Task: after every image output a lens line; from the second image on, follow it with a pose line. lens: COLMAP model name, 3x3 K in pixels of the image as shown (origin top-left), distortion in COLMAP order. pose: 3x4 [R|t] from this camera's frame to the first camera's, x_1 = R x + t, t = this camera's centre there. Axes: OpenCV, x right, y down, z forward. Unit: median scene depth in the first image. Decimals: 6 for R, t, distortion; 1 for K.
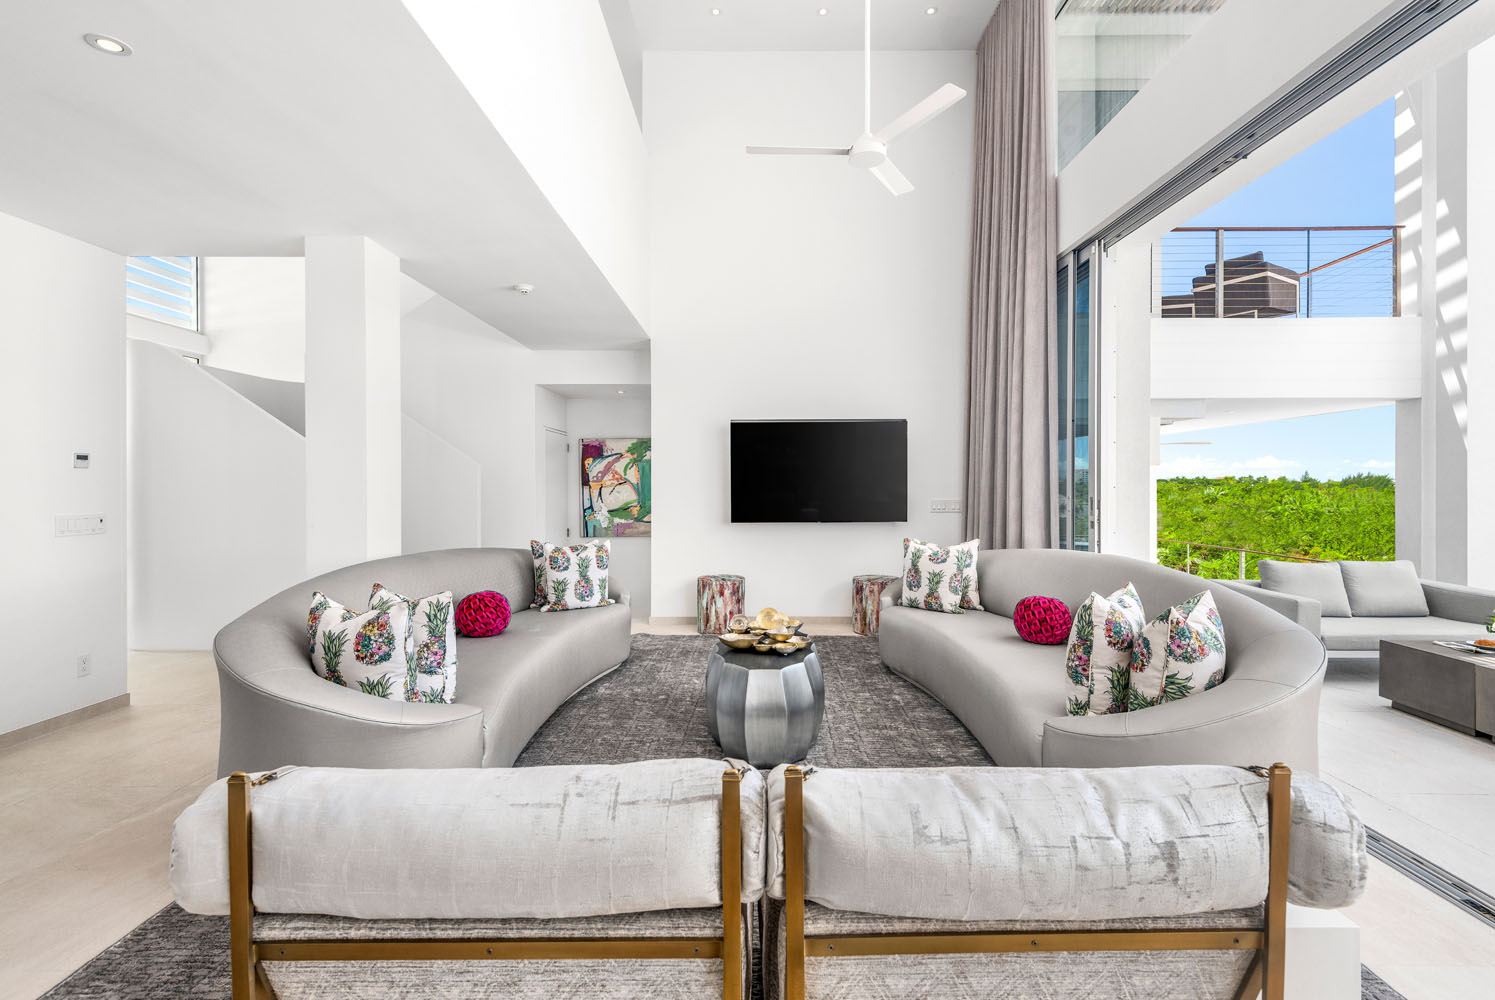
lens RADIAL K [[685.3, 0, 751.5], [0, 685.3, 492.7], [0, 0, 1]] dist [0.025594, -0.000052]
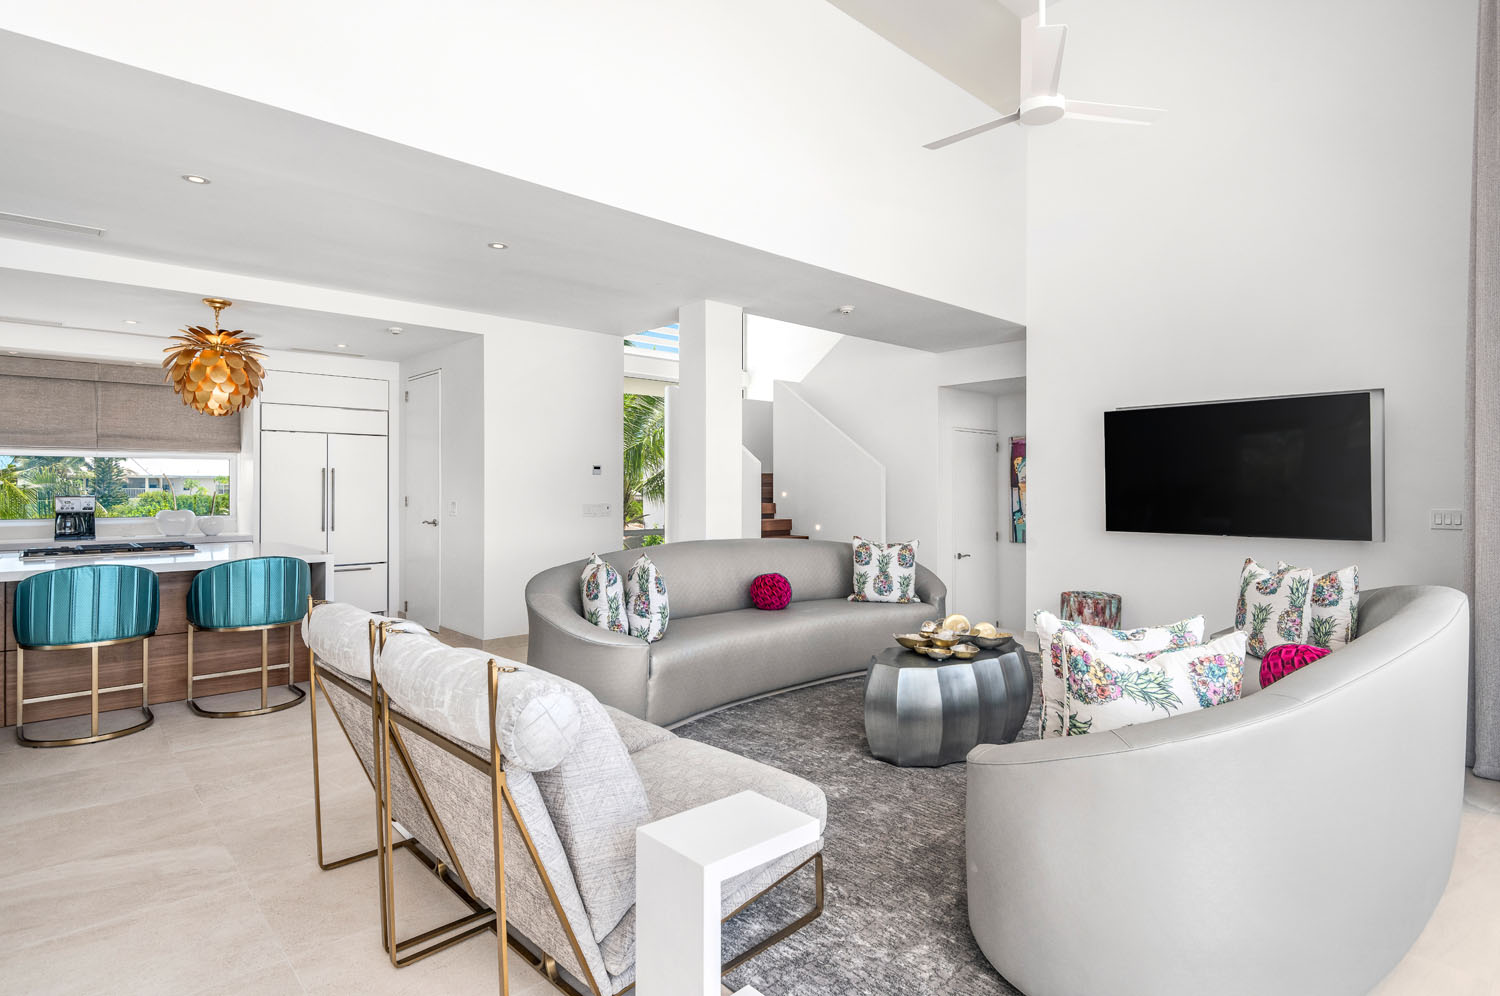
lens RADIAL K [[767.0, 0, 751.8], [0, 767.0, 482.9], [0, 0, 1]] dist [-0.002576, -0.004215]
pose [[0.684659, 0.000133, -0.728864, 0.481775], [-0.012255, 0.999861, -0.011330, 0.000440], [0.728761, 0.016690, 0.684565, 0.043281]]
